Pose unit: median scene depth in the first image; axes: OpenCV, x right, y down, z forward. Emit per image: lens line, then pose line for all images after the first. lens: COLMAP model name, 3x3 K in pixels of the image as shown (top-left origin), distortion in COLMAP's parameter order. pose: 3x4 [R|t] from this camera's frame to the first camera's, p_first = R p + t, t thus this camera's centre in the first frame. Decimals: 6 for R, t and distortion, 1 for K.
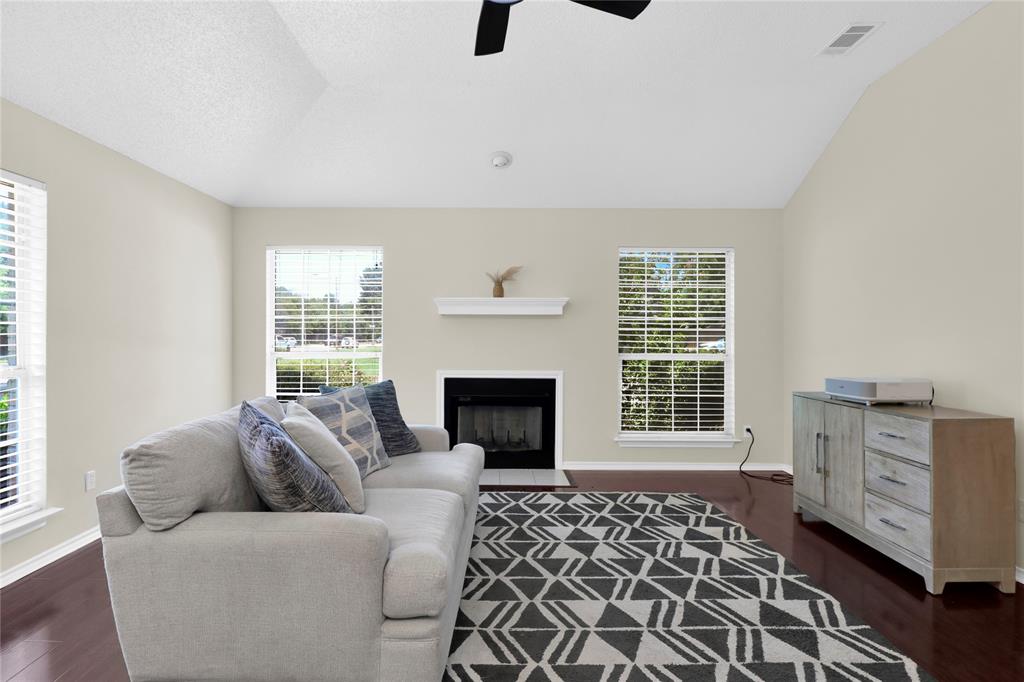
lens RADIAL K [[581.1, 0, 496.1], [0, 581.1, 333.9], [0, 0, 1]] dist [0.006324, -0.012966]
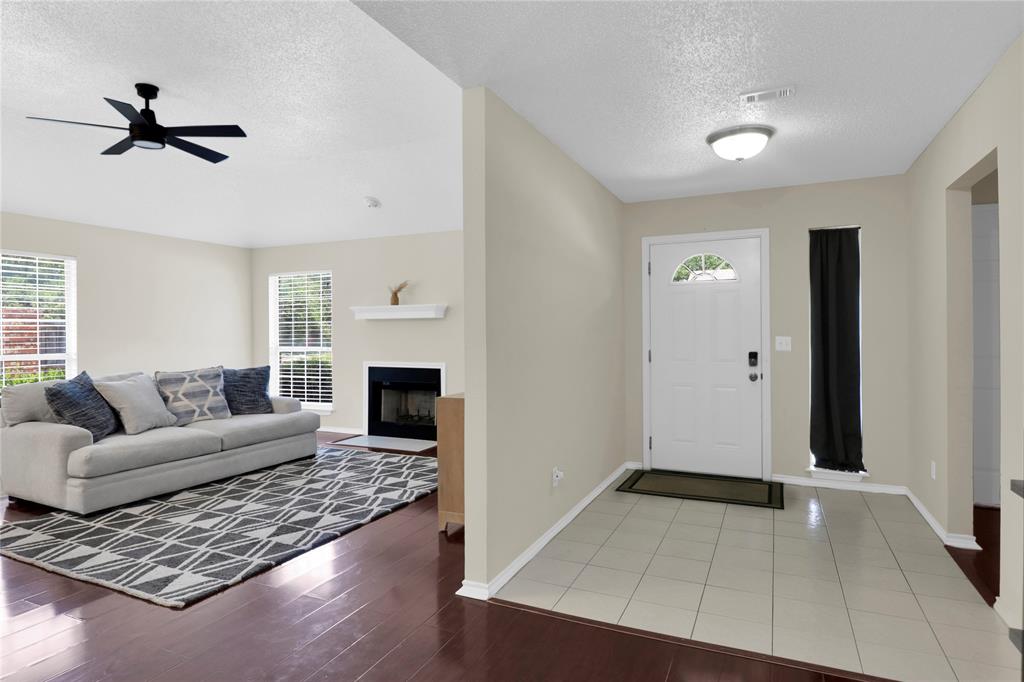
lens RADIAL K [[581.1, 0, 496.1], [0, 581.1, 333.9], [0, 0, 1]] dist [0.006324, -0.012966]
pose [[0.903441, -0.007947, -0.428639, 1.126634], [0.010052, 0.999946, 0.002648, 0.000348], [0.428595, -0.006701, 0.903472, -0.107440]]
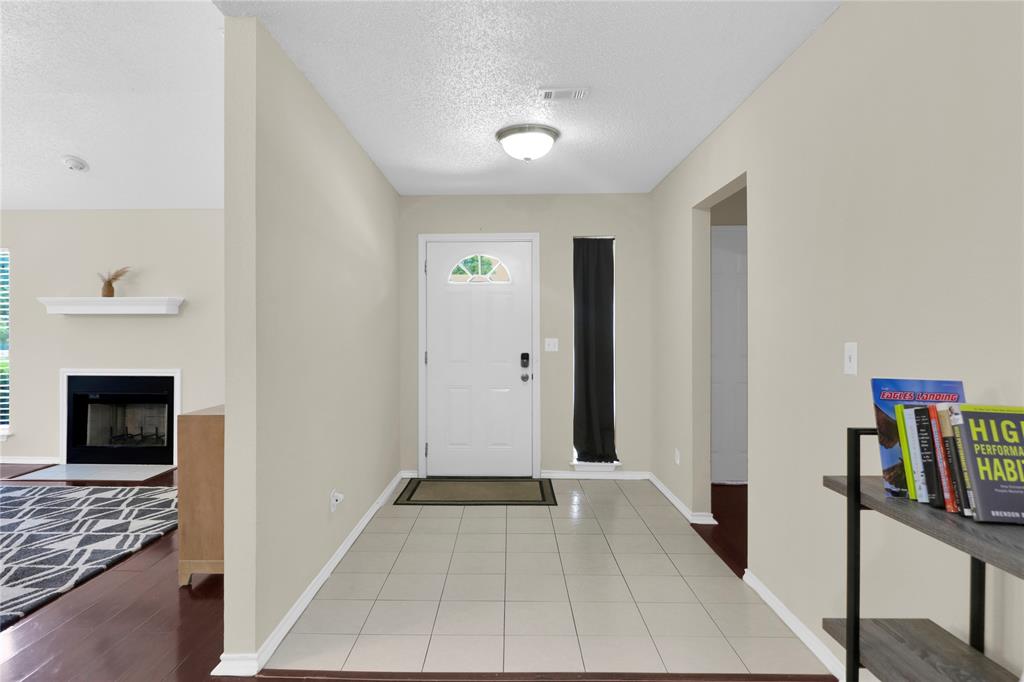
lens RADIAL K [[581.1, 0, 496.1], [0, 581.1, 333.9], [0, 0, 1]] dist [0.006324, -0.012966]
pose [[0.999809, -0.003321, -0.019270, 1.044595], [0.003392, 0.999988, 0.003660, 0.000960], [0.019258, -0.003724, 0.999808, -0.015144]]
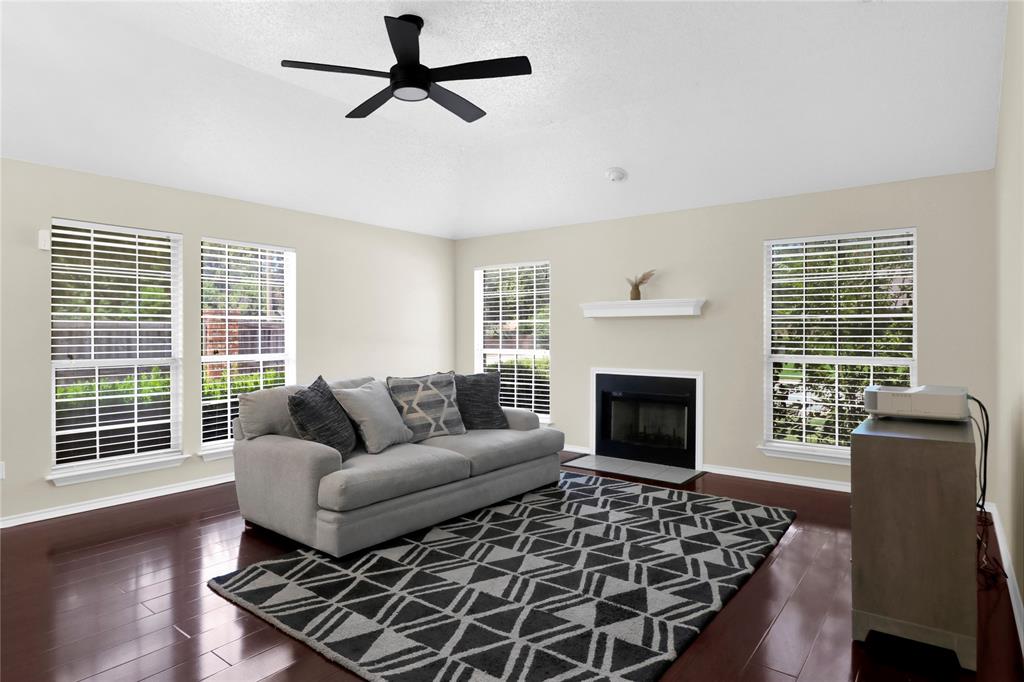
lens RADIAL K [[581.1, 0, 496.1], [0, 581.1, 333.9], [0, 0, 1]] dist [0.006324, -0.012966]
pose [[0.788555, -0.002907, -0.614957, 0.676869], [0.002459, 0.999996, -0.001573, 0.000352], [0.614959, -0.000272, 0.788559, 0.002928]]
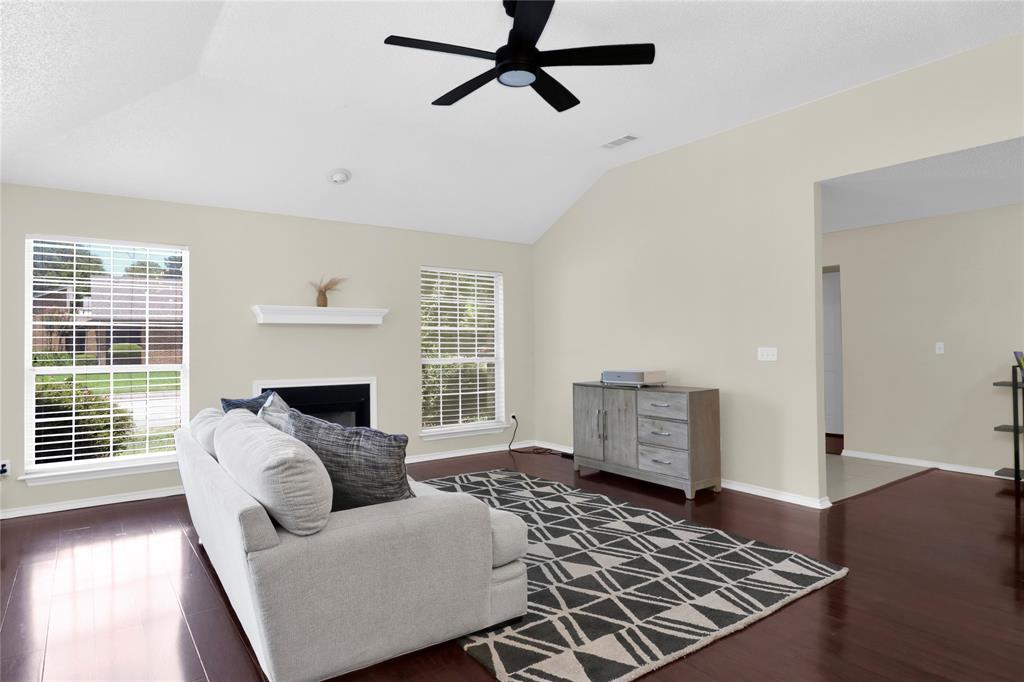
lens RADIAL K [[581.1, 0, 496.1], [0, 581.1, 333.9], [0, 0, 1]] dist [0.006324, -0.012966]
pose [[0.813671, 0.001572, 0.581323, -0.505812], [0.007011, 0.999897, -0.012517, -0.000181], [-0.581283, 0.014261, 0.813577, -0.017631]]
